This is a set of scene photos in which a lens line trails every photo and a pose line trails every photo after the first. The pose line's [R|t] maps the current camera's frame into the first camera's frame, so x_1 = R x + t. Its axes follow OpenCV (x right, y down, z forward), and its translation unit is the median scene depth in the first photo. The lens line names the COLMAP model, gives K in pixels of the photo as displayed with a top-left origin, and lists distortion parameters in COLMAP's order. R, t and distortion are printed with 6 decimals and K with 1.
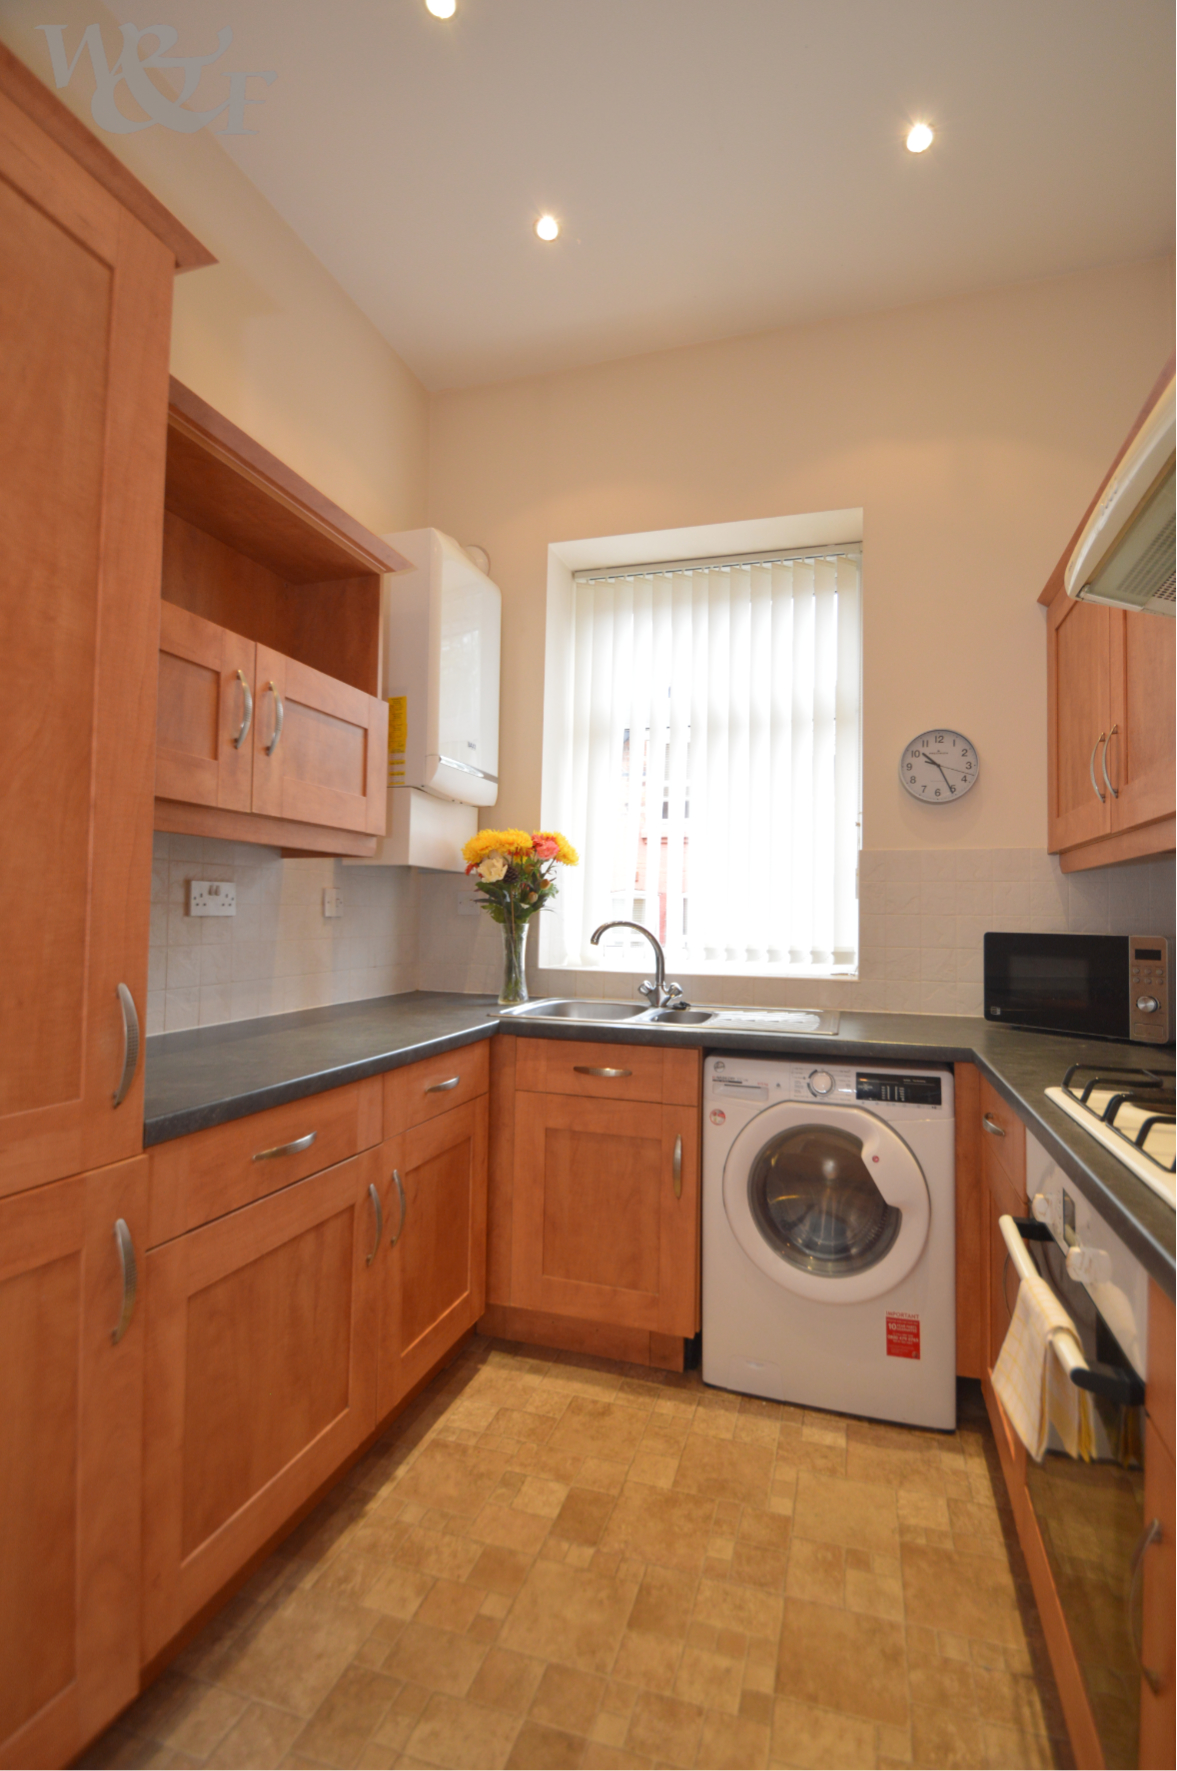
lens RADIAL K [[852.5, 0, 588.5], [0, 852.5, 885.5], [0, 0, 1]] dist [0.001831, -0.017512]
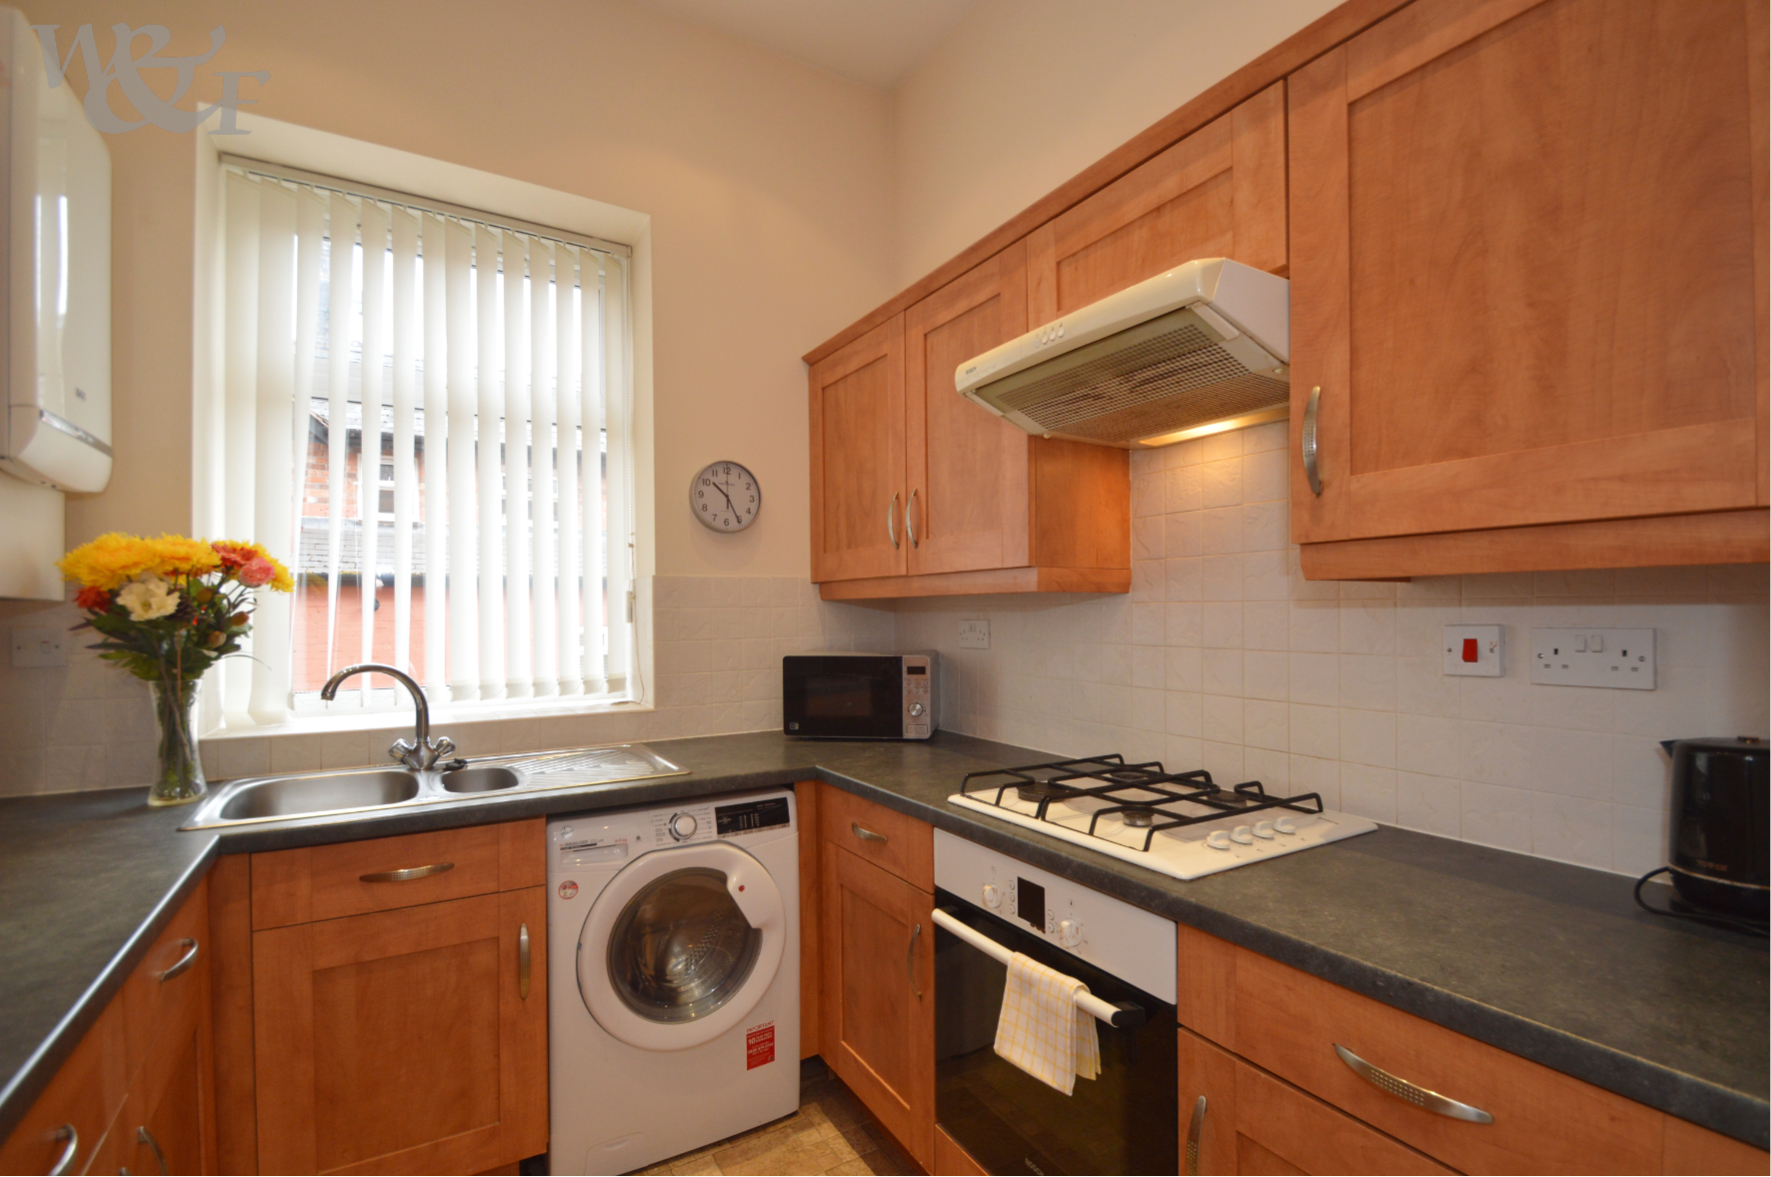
lens RADIAL K [[852.5, 0, 889.3], [0, 852.5, 601.0], [0, 0, 1]] dist [0.001831, -0.017512]
pose [[0.618044, -0.018475, 0.785927, -0.312581], [-0.015745, 0.999232, 0.035871, -0.057214], [-0.785986, -0.034544, 0.617279, 0.209521]]
